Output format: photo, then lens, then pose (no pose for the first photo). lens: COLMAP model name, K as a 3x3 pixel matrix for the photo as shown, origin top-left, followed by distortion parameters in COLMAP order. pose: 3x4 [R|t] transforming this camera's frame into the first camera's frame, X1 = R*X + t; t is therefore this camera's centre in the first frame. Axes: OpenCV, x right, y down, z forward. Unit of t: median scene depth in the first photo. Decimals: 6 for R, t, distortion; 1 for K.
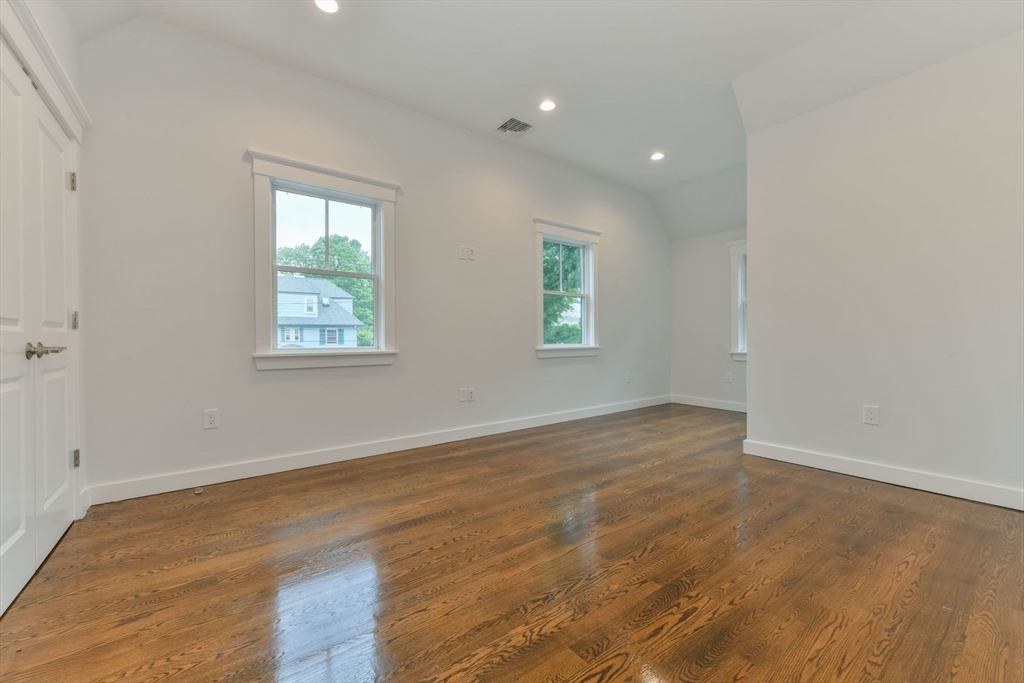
lens RADIAL K [[401.7, 0, 515.2], [0, 401.7, 339.6], [0, 0, 1]] dist [0.006800, -0.000357]
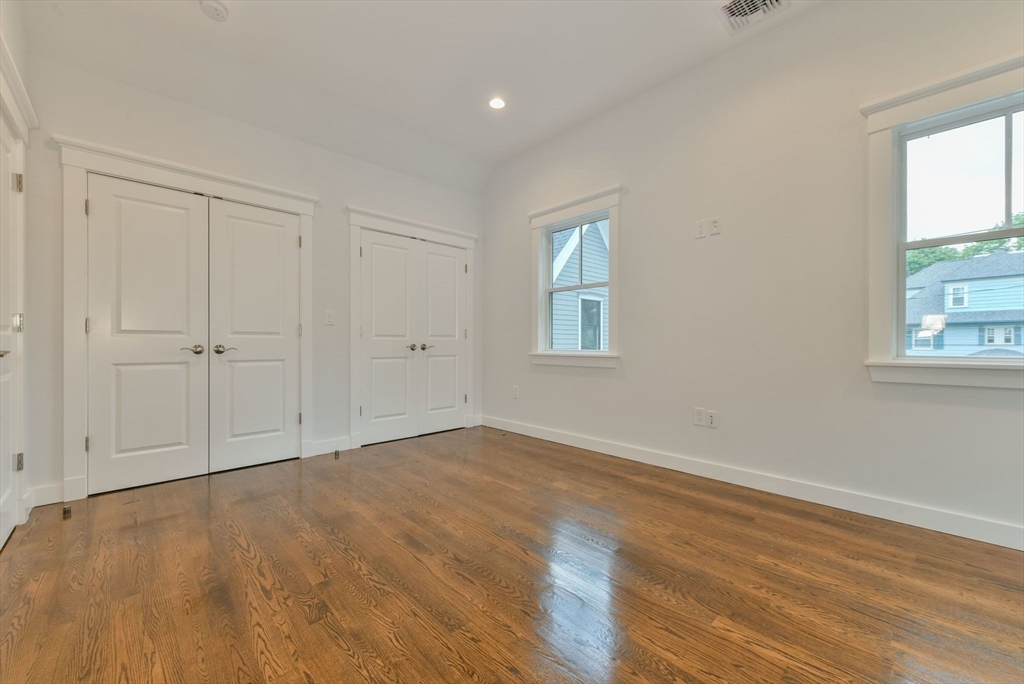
lens RADIAL K [[400.6, 0, 512.0], [0, 400.6, 342.0], [0, 0, 1]] dist [0.004218, 0.000464]
pose [[0.114762, 0.001774, -0.993391, 0.770824], [-0.001643, 0.999997, 0.001596, -0.005582], [0.993392, 0.001449, 0.114765, 0.742224]]
